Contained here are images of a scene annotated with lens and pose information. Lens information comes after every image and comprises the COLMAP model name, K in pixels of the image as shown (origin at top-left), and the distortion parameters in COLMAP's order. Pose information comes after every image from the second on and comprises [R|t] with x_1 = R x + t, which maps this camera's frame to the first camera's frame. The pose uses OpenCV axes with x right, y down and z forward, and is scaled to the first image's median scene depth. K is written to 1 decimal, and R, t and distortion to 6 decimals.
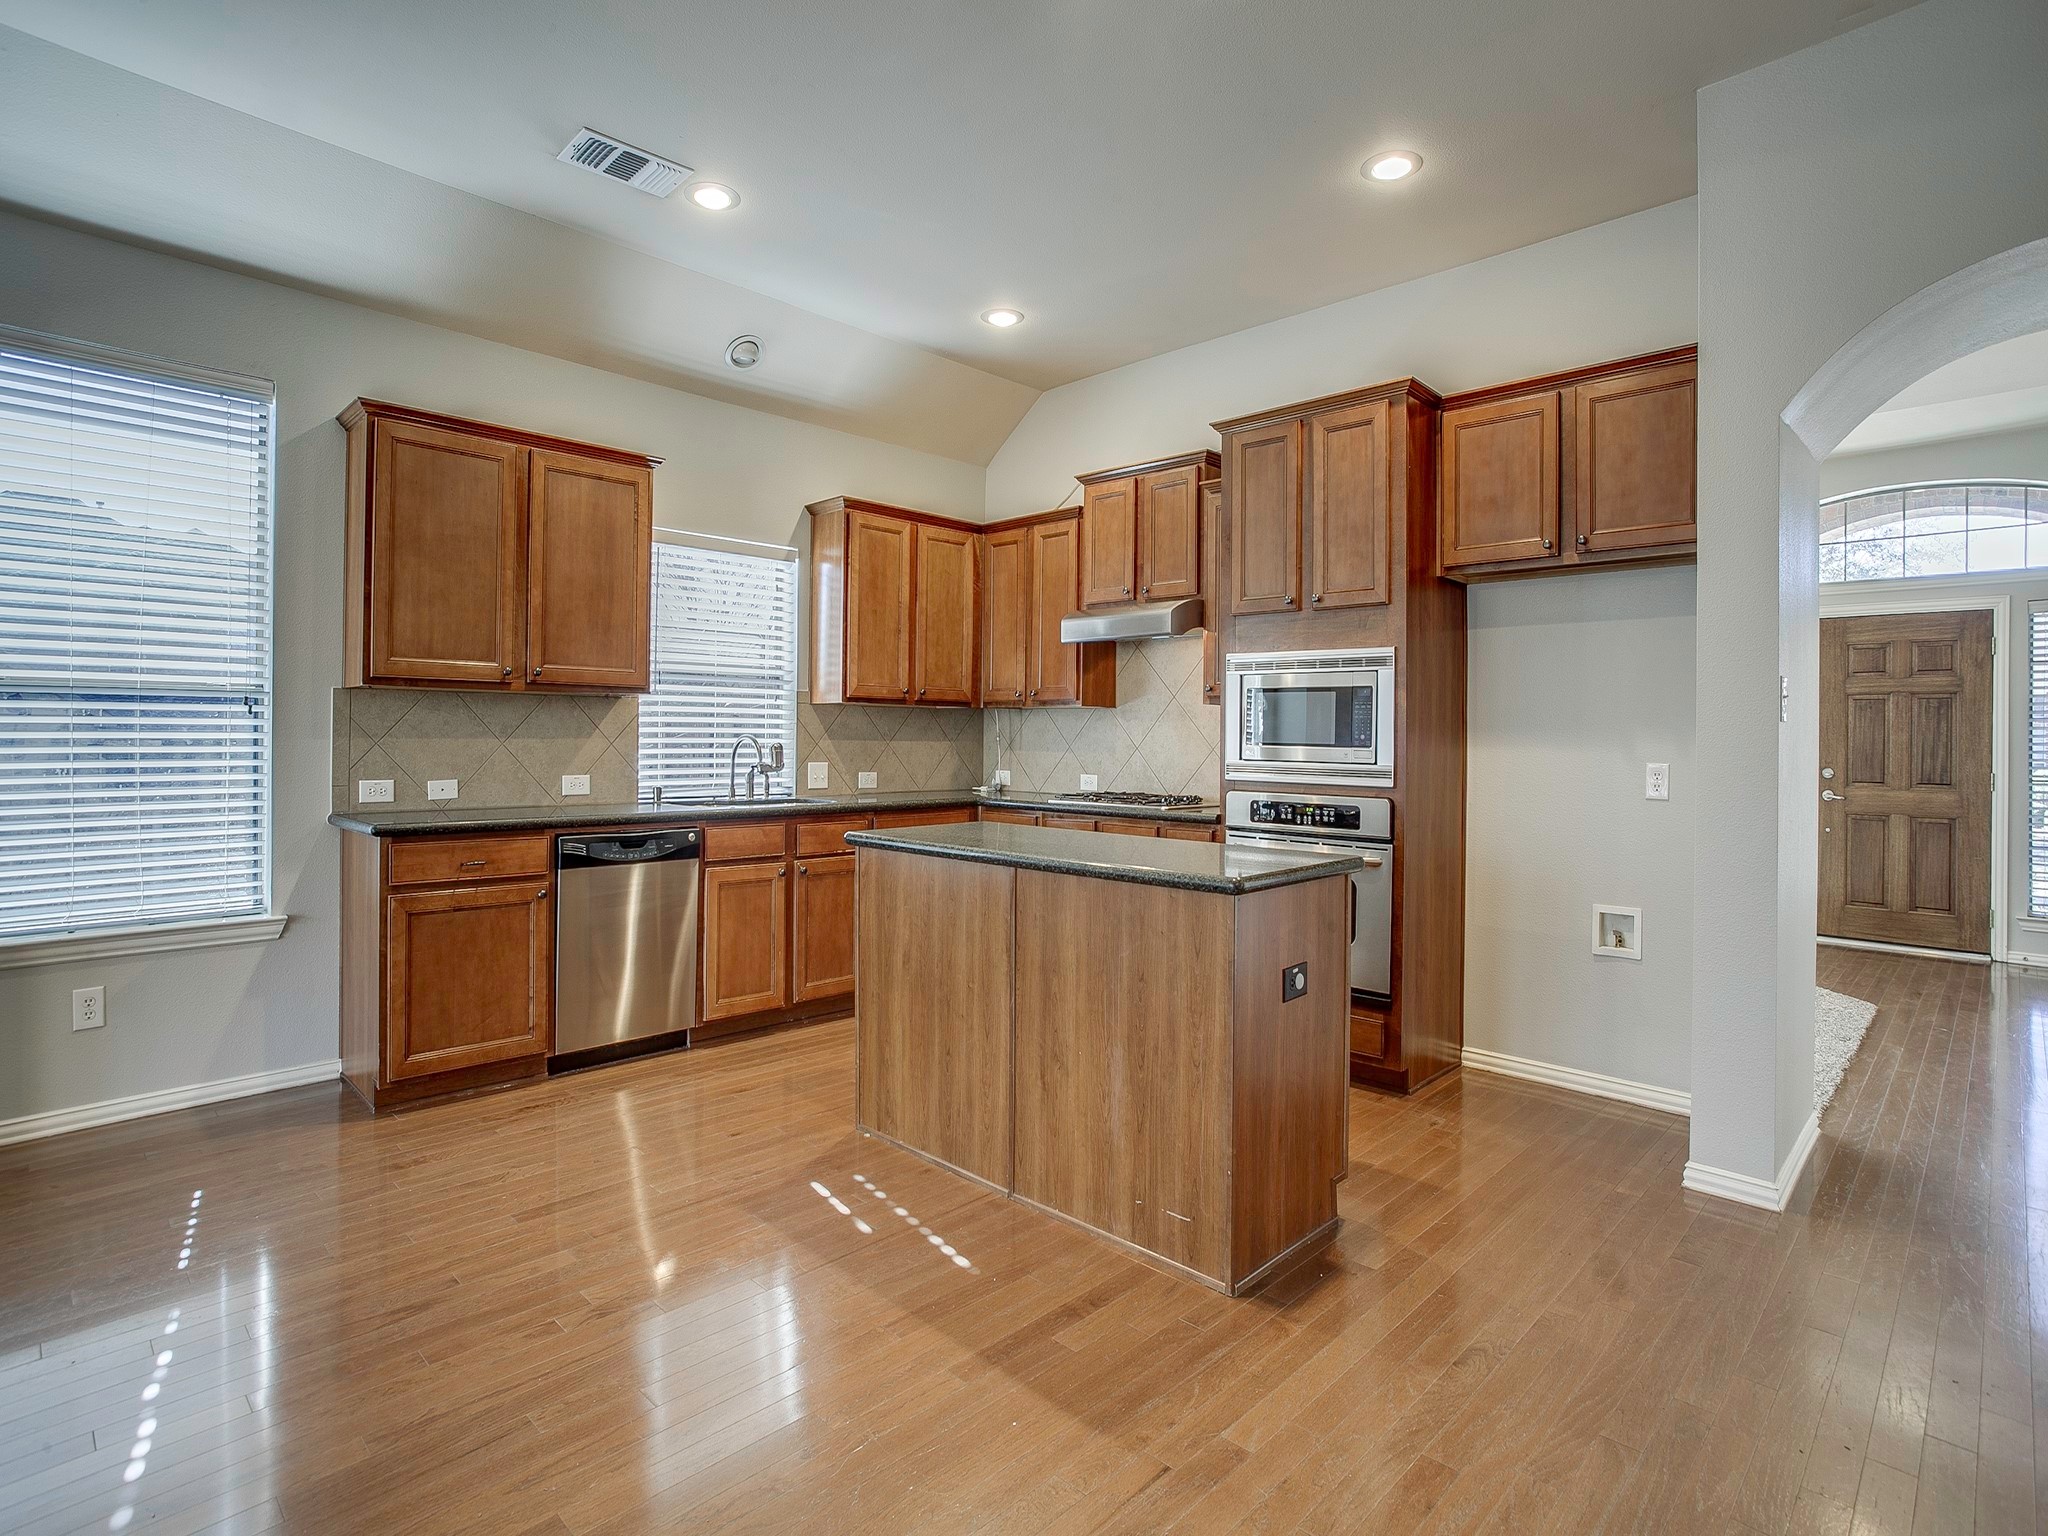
lens RADIAL K [[1036.6, 0, 1007.7], [0, 1036.6, 734.2], [0, 0, 1]] dist [-0.062217, 0.027141]
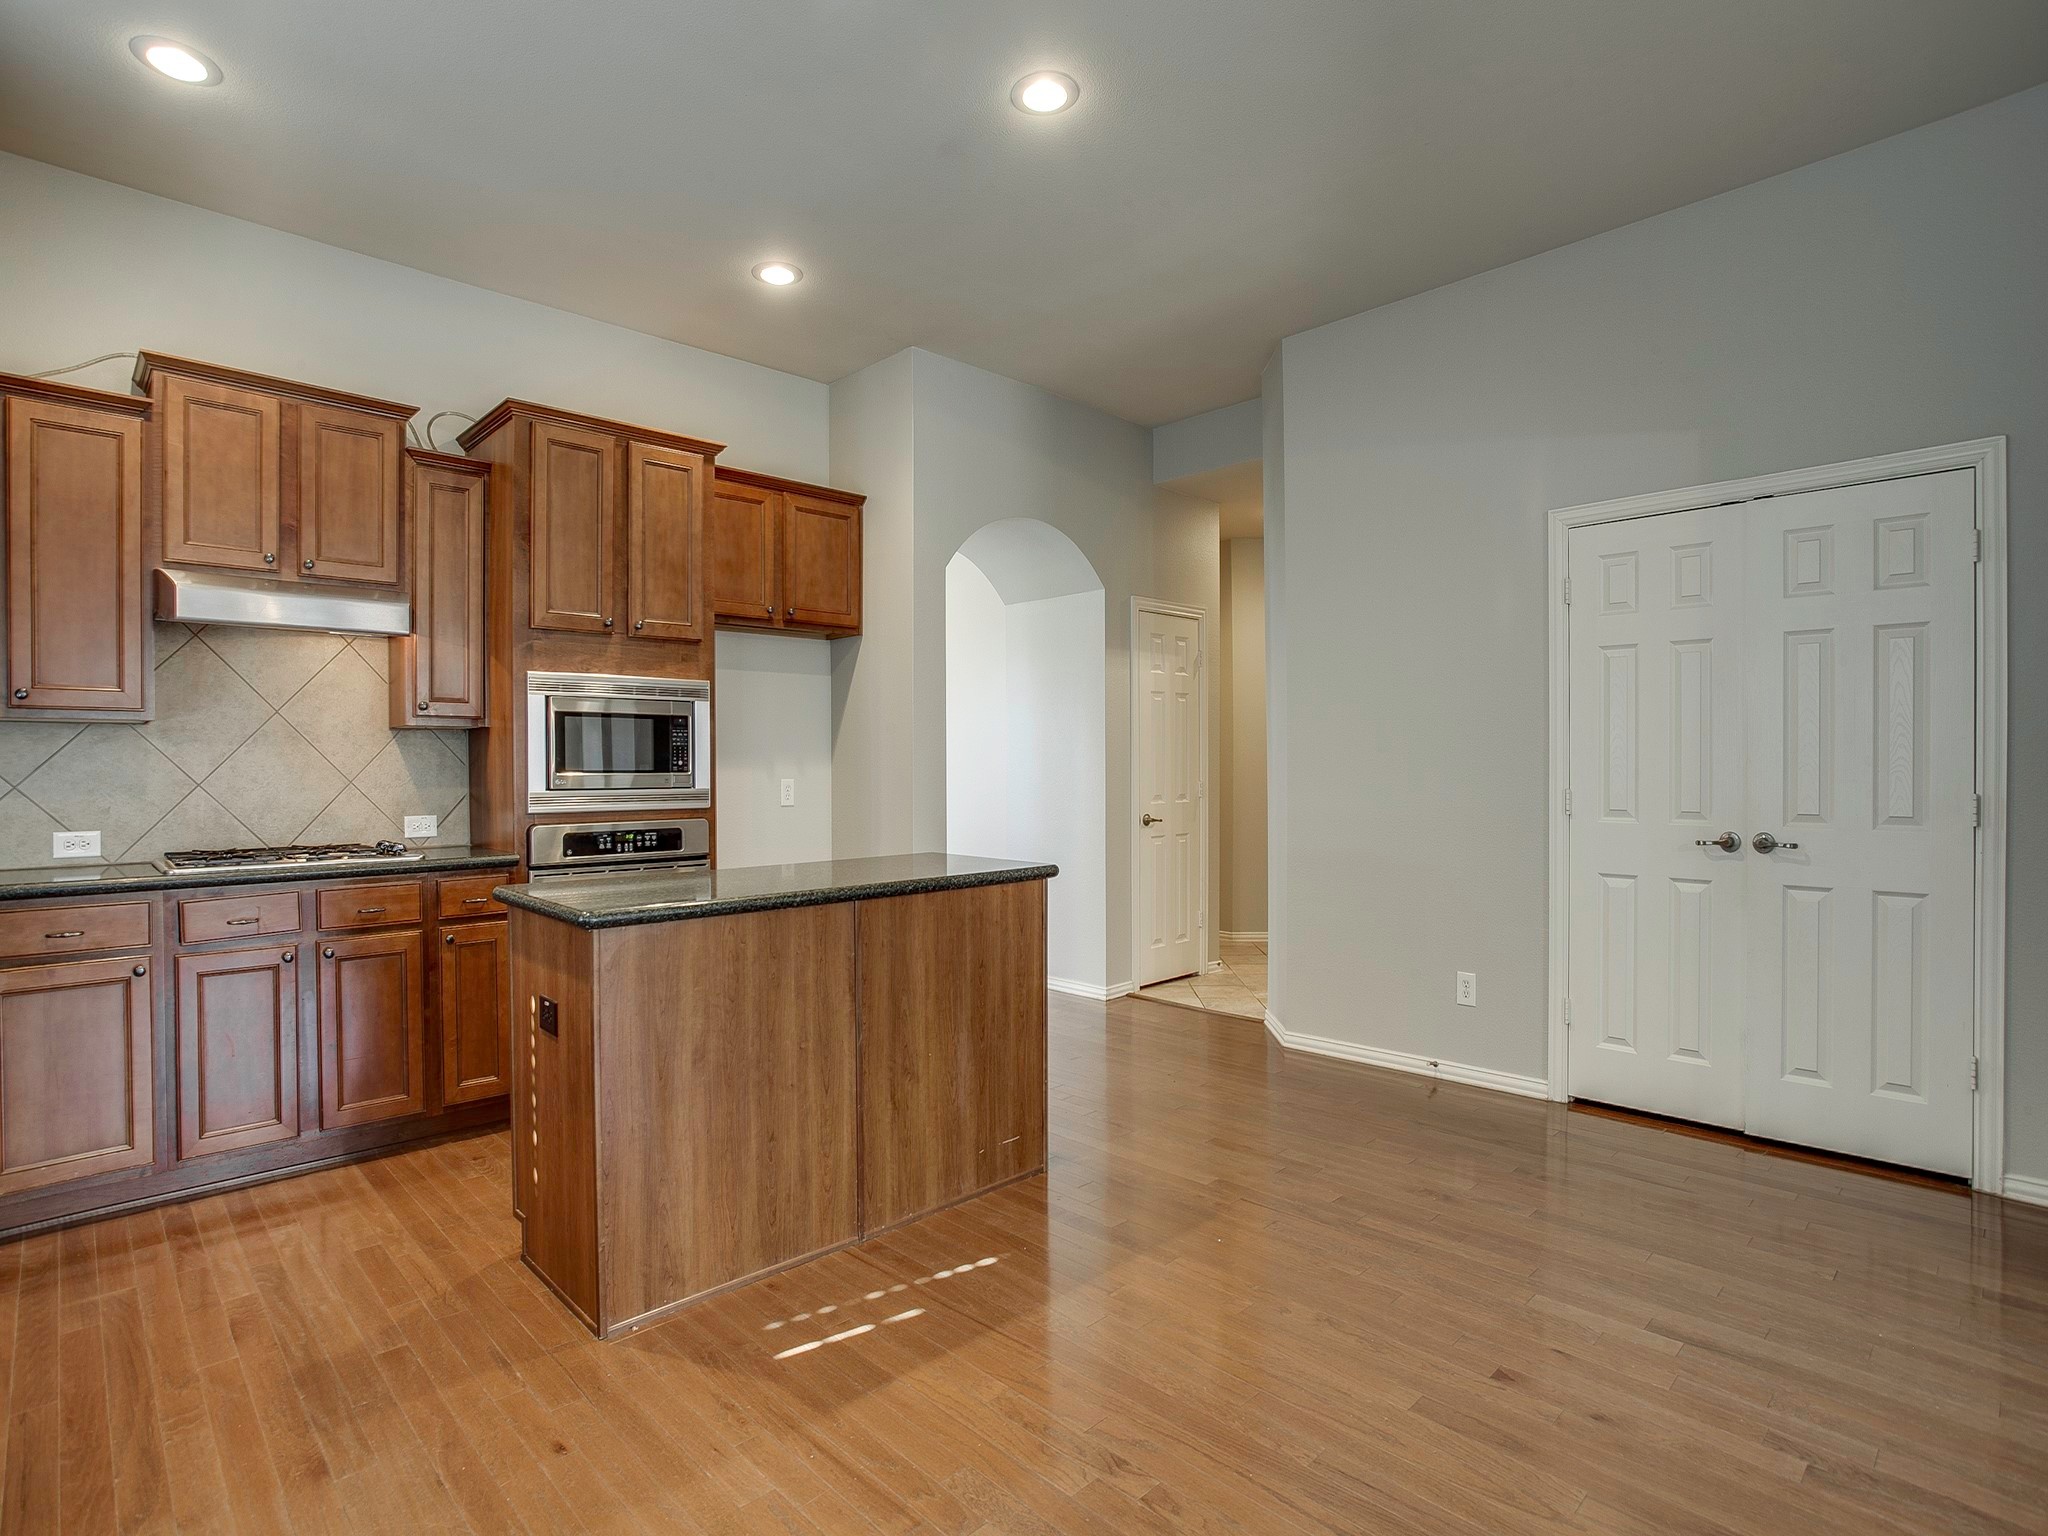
lens RADIAL K [[1040.0, 0, 1022.2], [0, 1040.0, 776.0], [0, 0, 1]] dist [-0.074619, 0.035017]
pose [[0.022486, -0.023618, 0.999468, -0.695844], [0.003824, 0.999716, 0.023538, -0.007231], [-0.999740, 0.003293, 0.022570, 0.602030]]
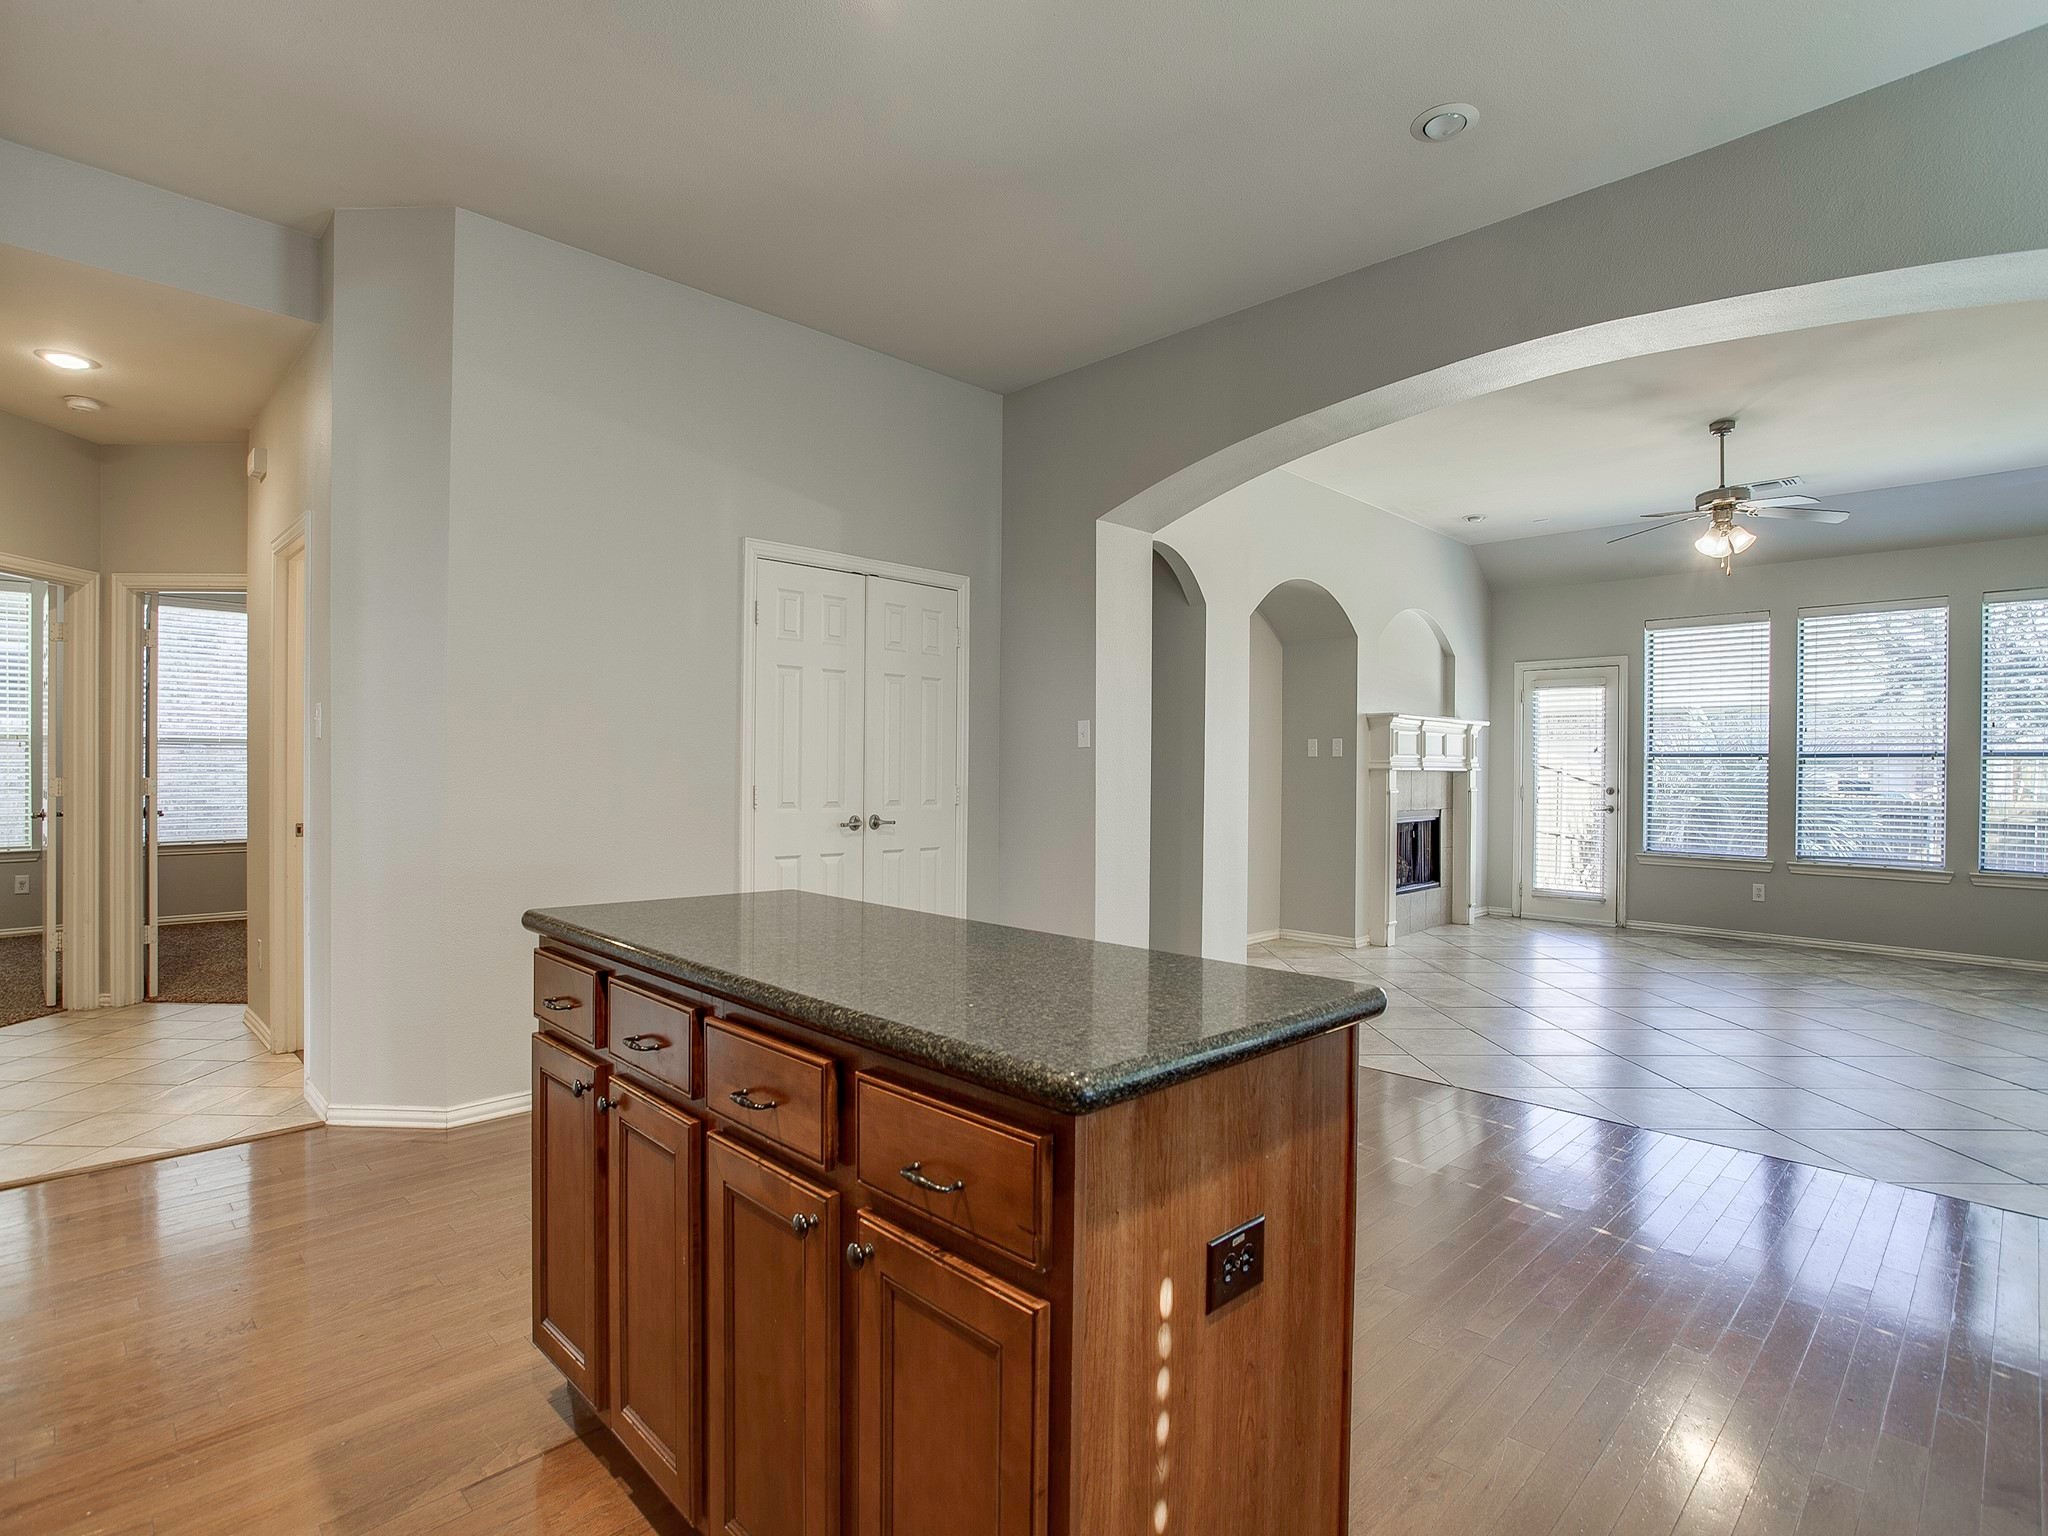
lens RADIAL K [[1016.7, 0, 1014.5], [0, 1016.7, 770.4], [0, 0, 1]] dist [-0.058834, 0.025678]
pose [[-0.999572, -0.019361, 0.021922, -0.036102], [-0.019364, 0.999812, 0.000069, 0.007124], [-0.021920, -0.000356, -0.999760, 1.189496]]
